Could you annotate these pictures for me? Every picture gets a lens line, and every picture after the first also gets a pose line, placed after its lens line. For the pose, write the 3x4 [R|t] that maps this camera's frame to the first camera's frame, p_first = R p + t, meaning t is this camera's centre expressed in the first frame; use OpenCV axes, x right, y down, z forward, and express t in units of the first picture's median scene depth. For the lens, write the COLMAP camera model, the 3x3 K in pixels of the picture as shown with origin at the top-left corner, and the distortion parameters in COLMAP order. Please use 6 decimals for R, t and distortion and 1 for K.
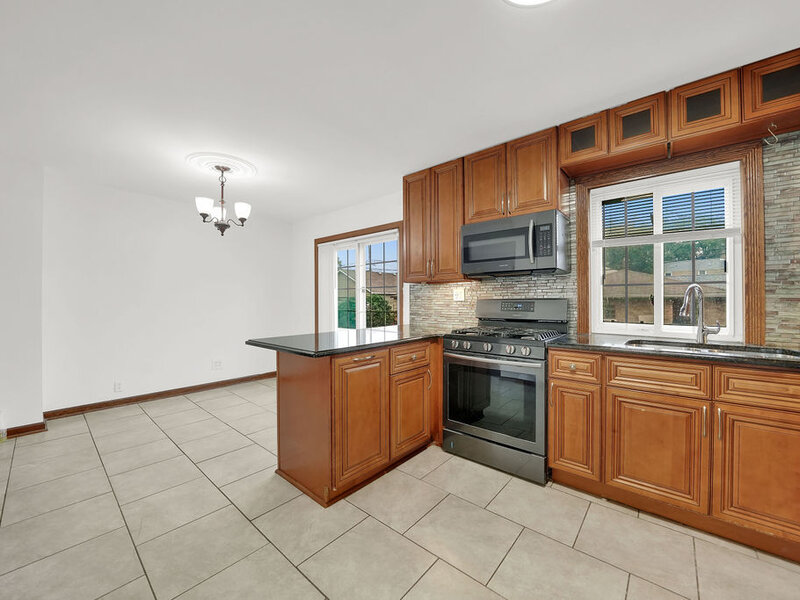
lens RADIAL K [[327.9, 0, 402.7], [0, 327.9, 290.4], [0, 0, 1]] dist [-0.006488, 0.000144]
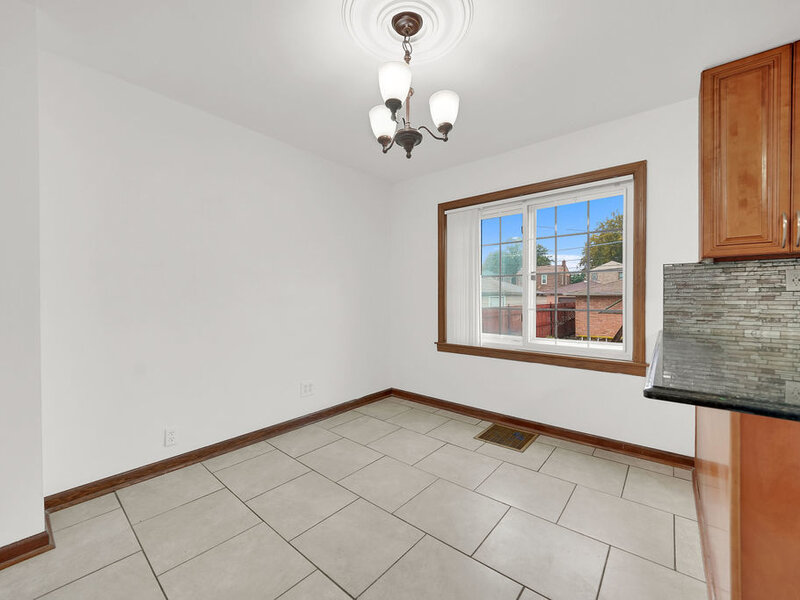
lens RADIAL K [[327.9, 0, 403.5], [0, 327.9, 295.9], [0, 0, 1]] dist [-0.006488, 0.000144]
pose [[0.999491, 0.000902, 0.031898, -0.480958], [-0.001610, 0.999752, 0.022191, 0.027792], [-0.031870, -0.022231, 0.999245, 0.413000]]
